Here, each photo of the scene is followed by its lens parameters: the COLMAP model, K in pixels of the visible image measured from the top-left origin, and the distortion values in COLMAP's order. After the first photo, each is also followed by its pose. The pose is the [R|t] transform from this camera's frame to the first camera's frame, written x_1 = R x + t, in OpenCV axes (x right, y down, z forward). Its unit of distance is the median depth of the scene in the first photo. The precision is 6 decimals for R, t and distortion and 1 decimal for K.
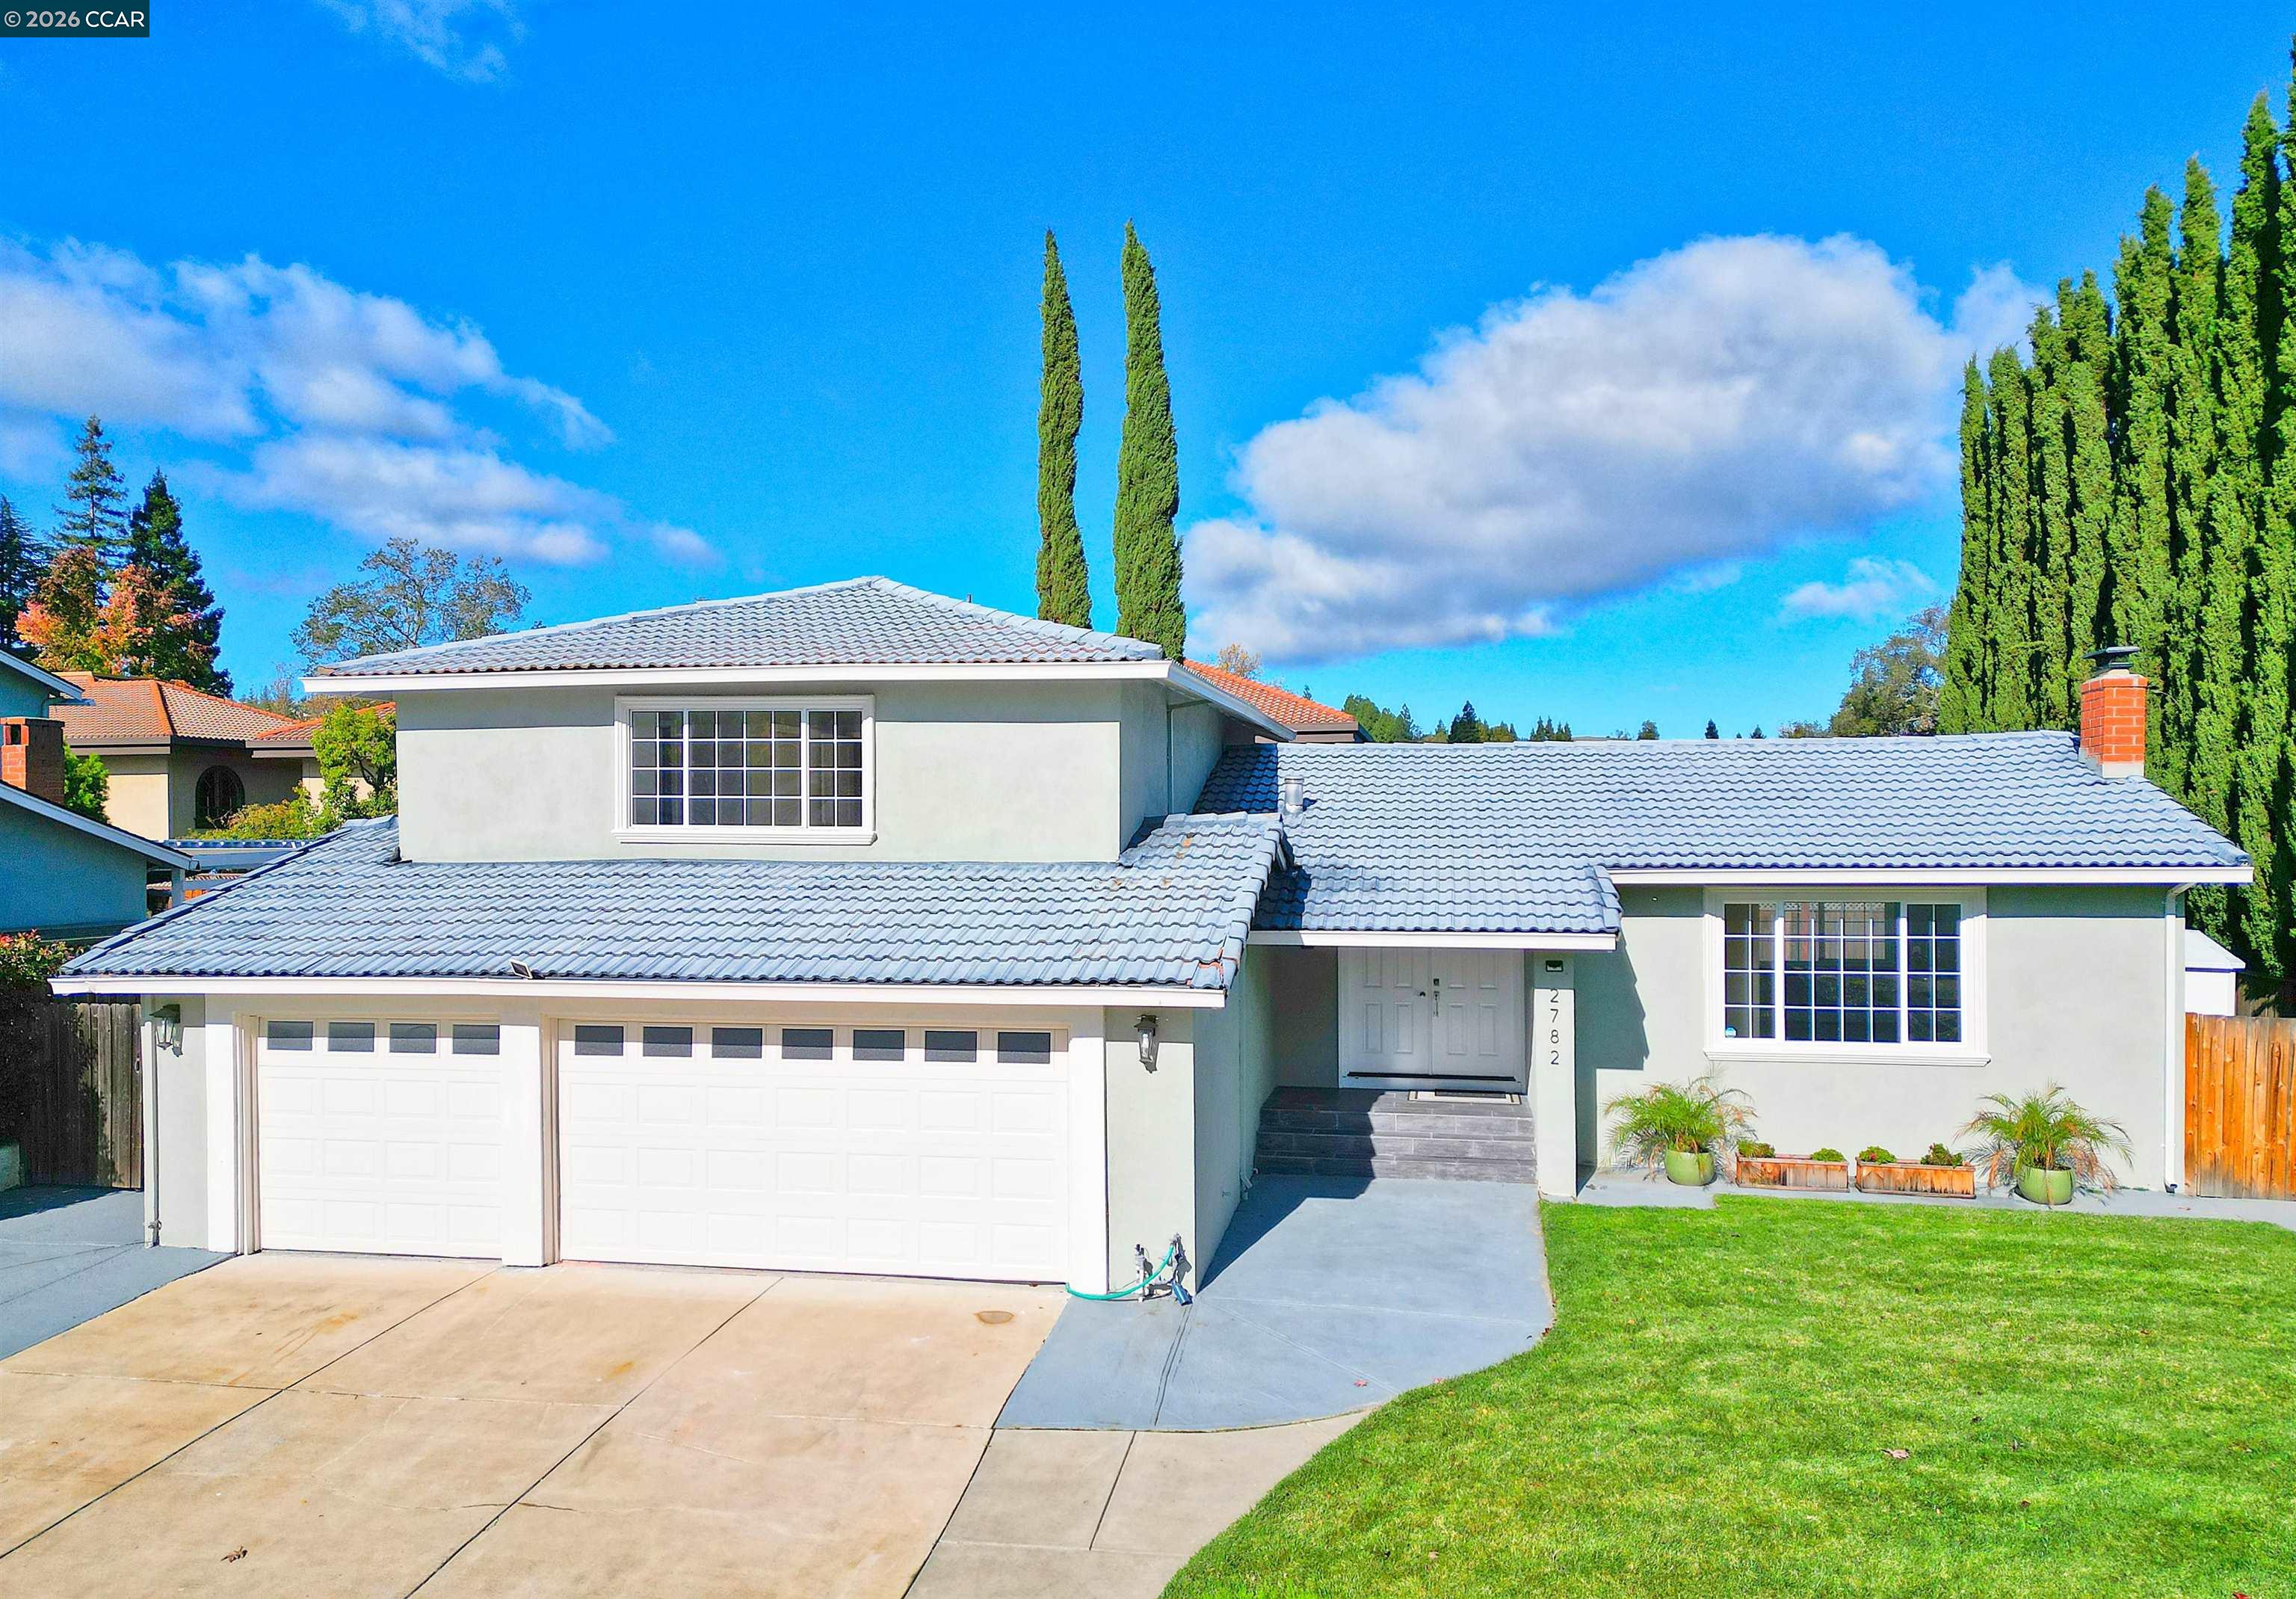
lens RADIAL K [[1604.1, 0, 1142.3], [0, 1604.1, 834.4], [0, 0, 1]] dist [0.073600, -0.071031]
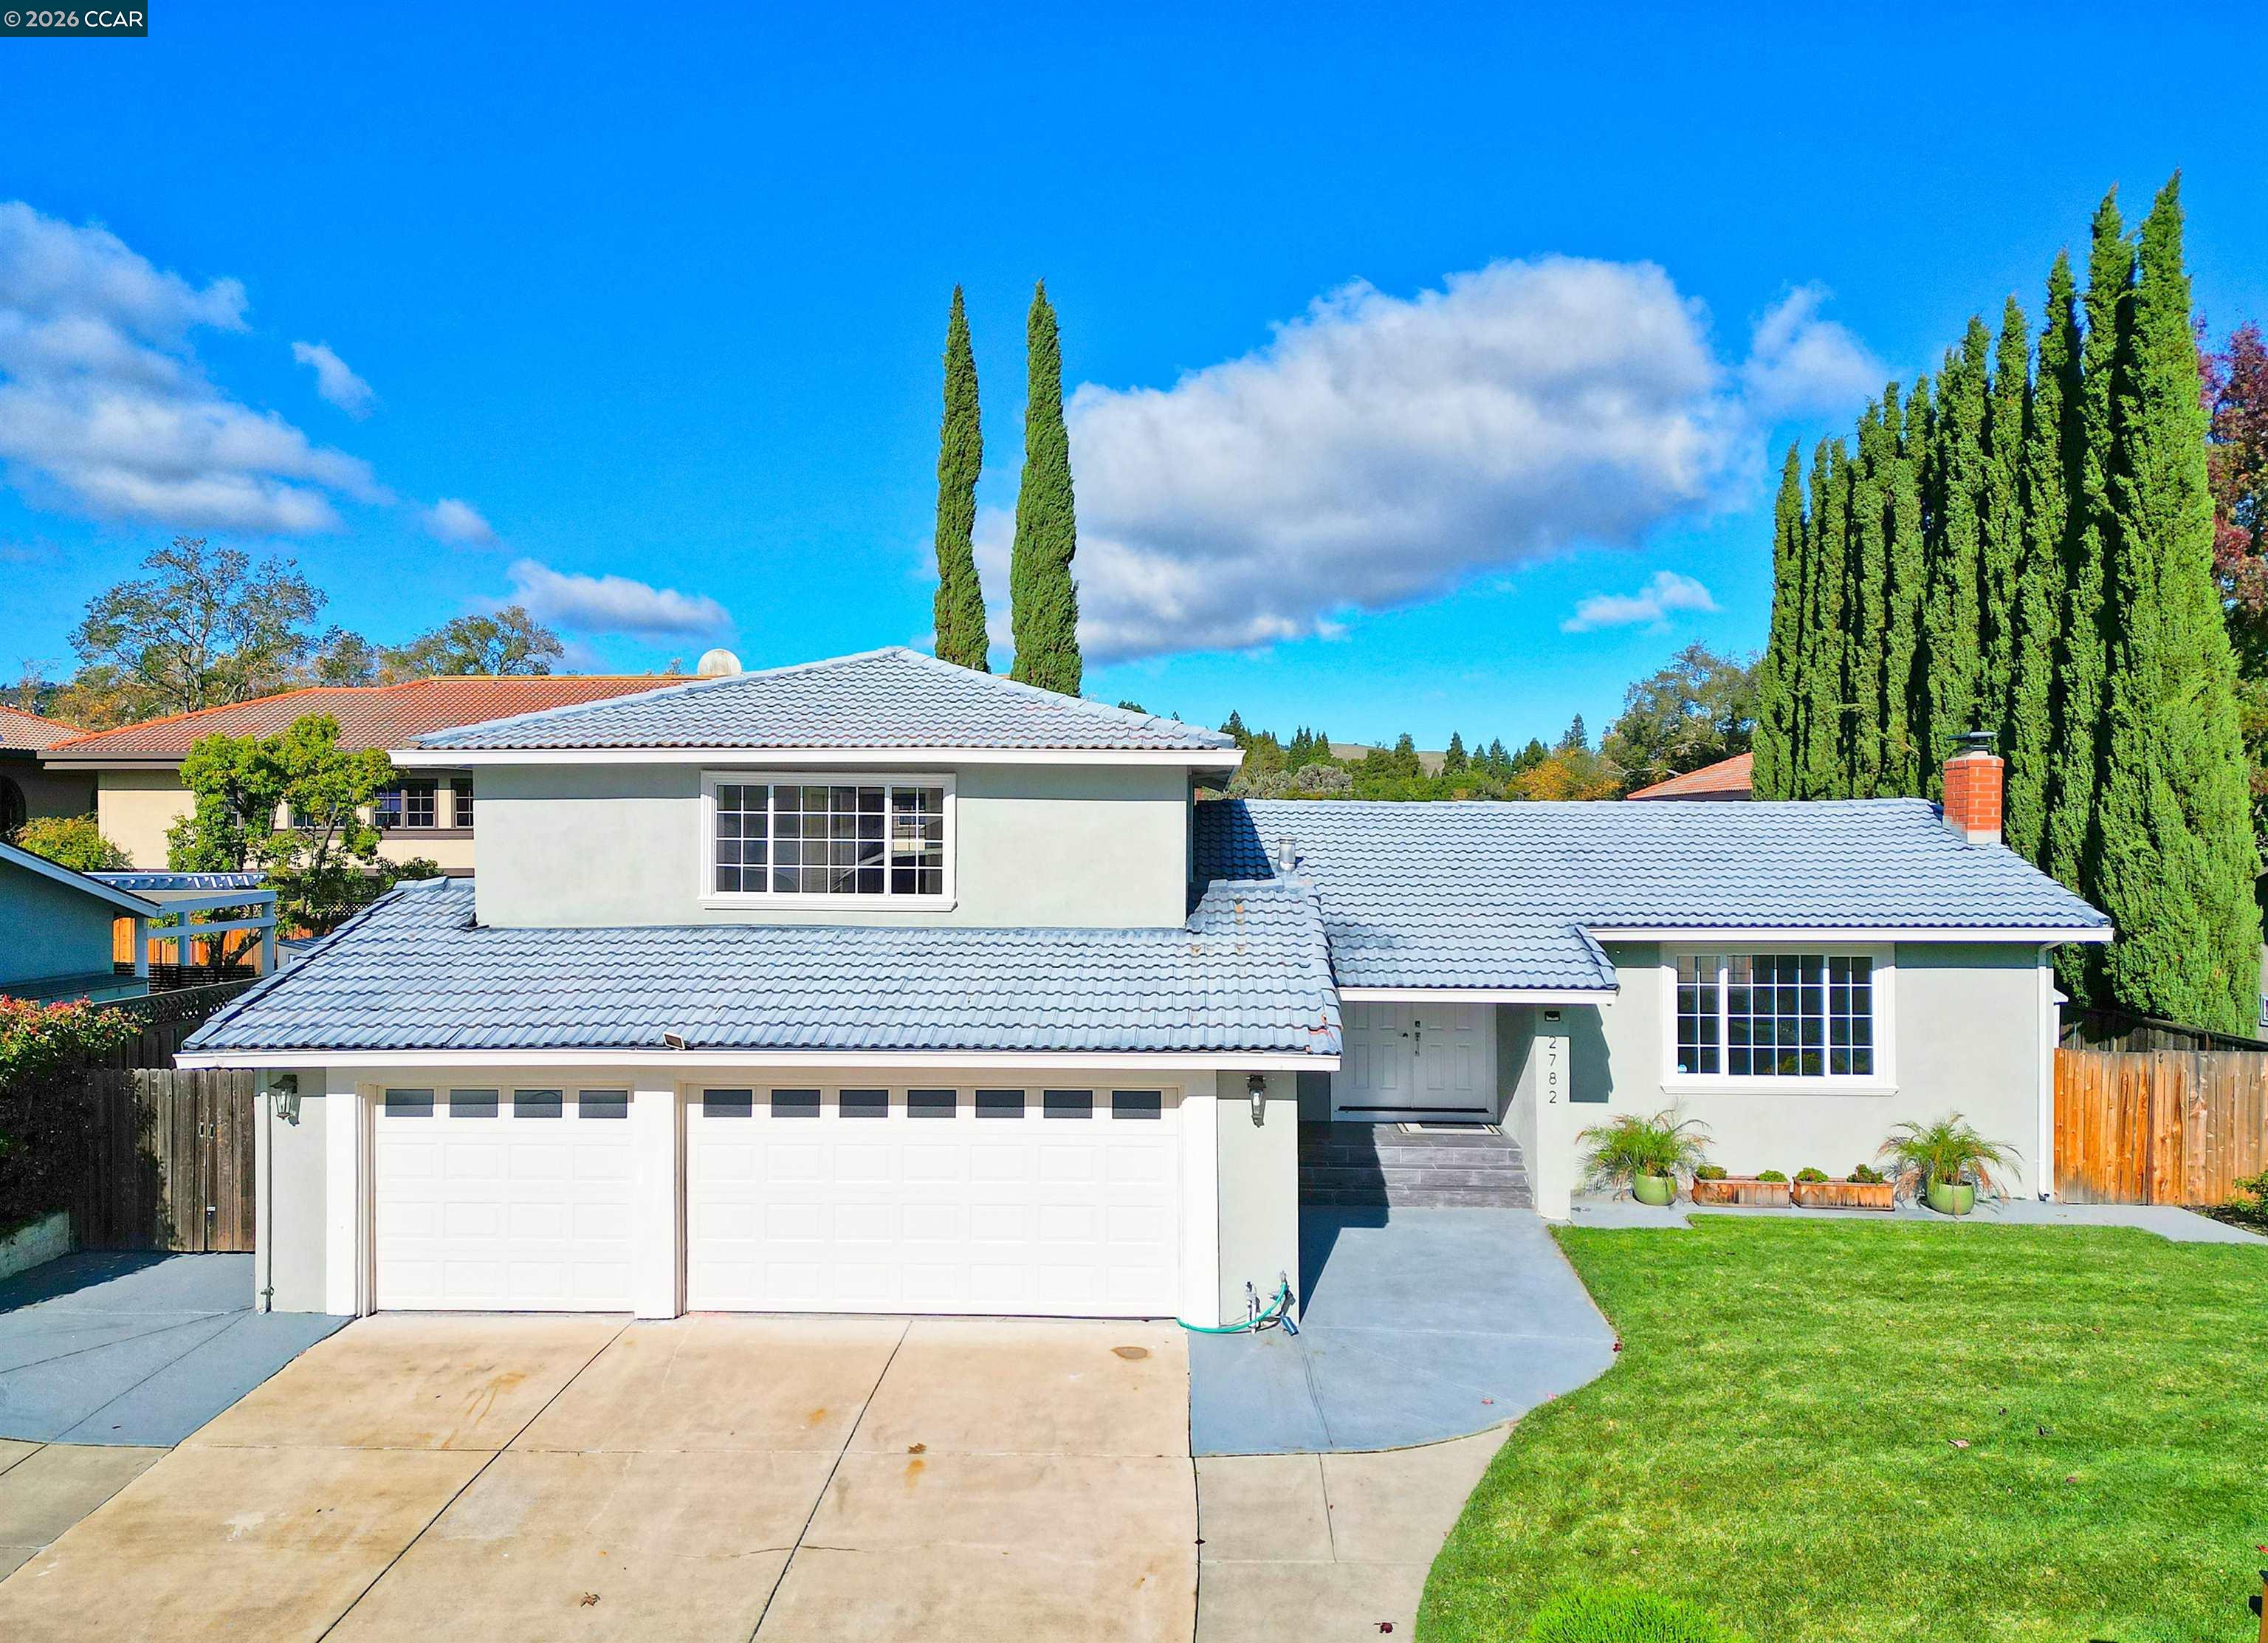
lens RADIAL K [[1573.2, 0, 1134.0], [0, 1573.2, 821.5], [0, 0, 1]] dist [0.080635, -0.085218]
pose [[0.990641, 0.004693, 0.136411, -0.191955], [-0.003448, 0.999950, -0.009364, -0.044588], [-0.136448, 0.008806, 0.990608, -0.066394]]
